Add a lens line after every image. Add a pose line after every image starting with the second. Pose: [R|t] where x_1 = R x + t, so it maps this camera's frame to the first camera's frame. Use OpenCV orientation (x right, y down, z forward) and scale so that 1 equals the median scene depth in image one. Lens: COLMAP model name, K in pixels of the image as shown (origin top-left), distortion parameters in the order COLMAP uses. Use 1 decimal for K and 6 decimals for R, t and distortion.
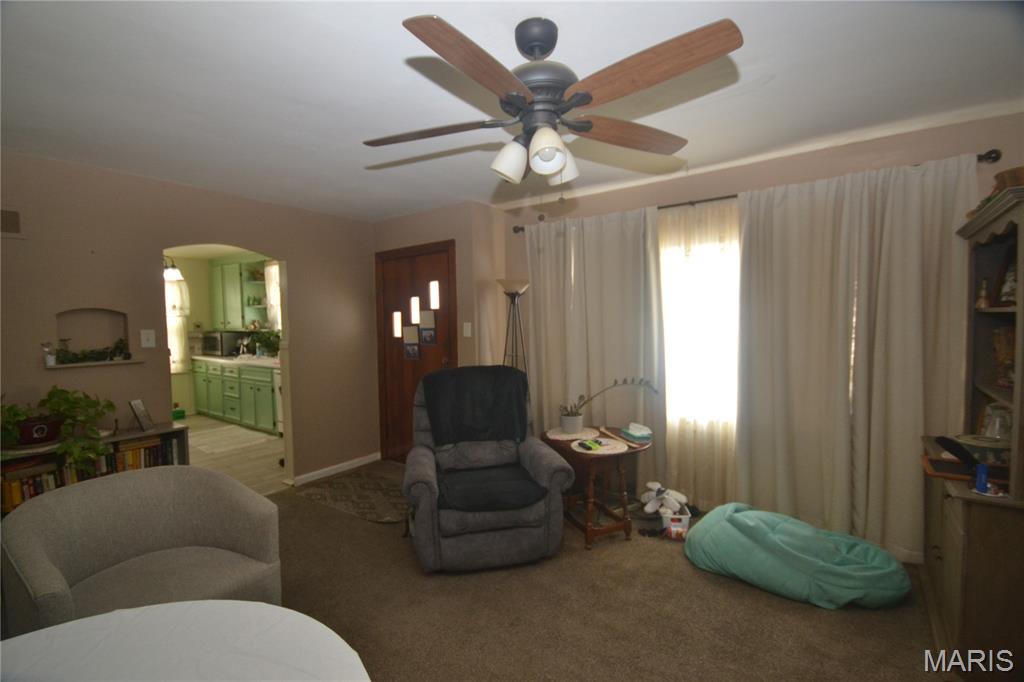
lens RADIAL K [[473.5, 0, 494.7], [0, 473.5, 343.1], [0, 0, 1]] dist [-0.001753, -0.000773]
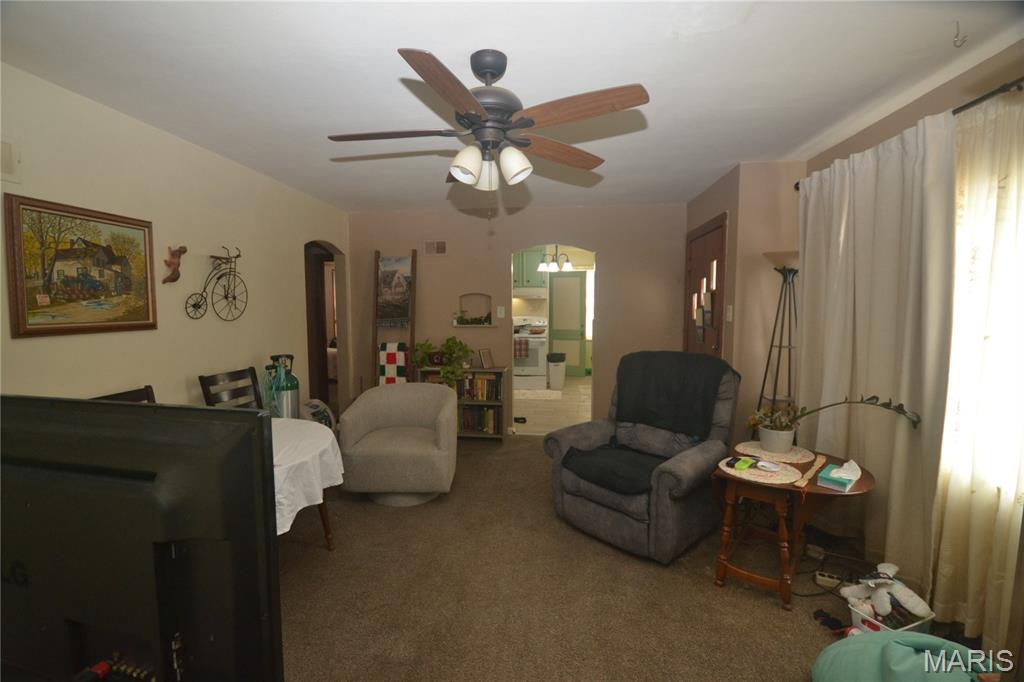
lens RADIAL K [[473.5, 0, 494.7], [0, 473.5, 343.1], [0, 0, 1]] dist [-0.001753, -0.000773]
pose [[0.468190, 0.086688, -0.879366, 0.679572], [-0.047230, 0.996209, 0.073061, -0.022062], [0.882365, 0.007326, 0.470509, 0.260532]]
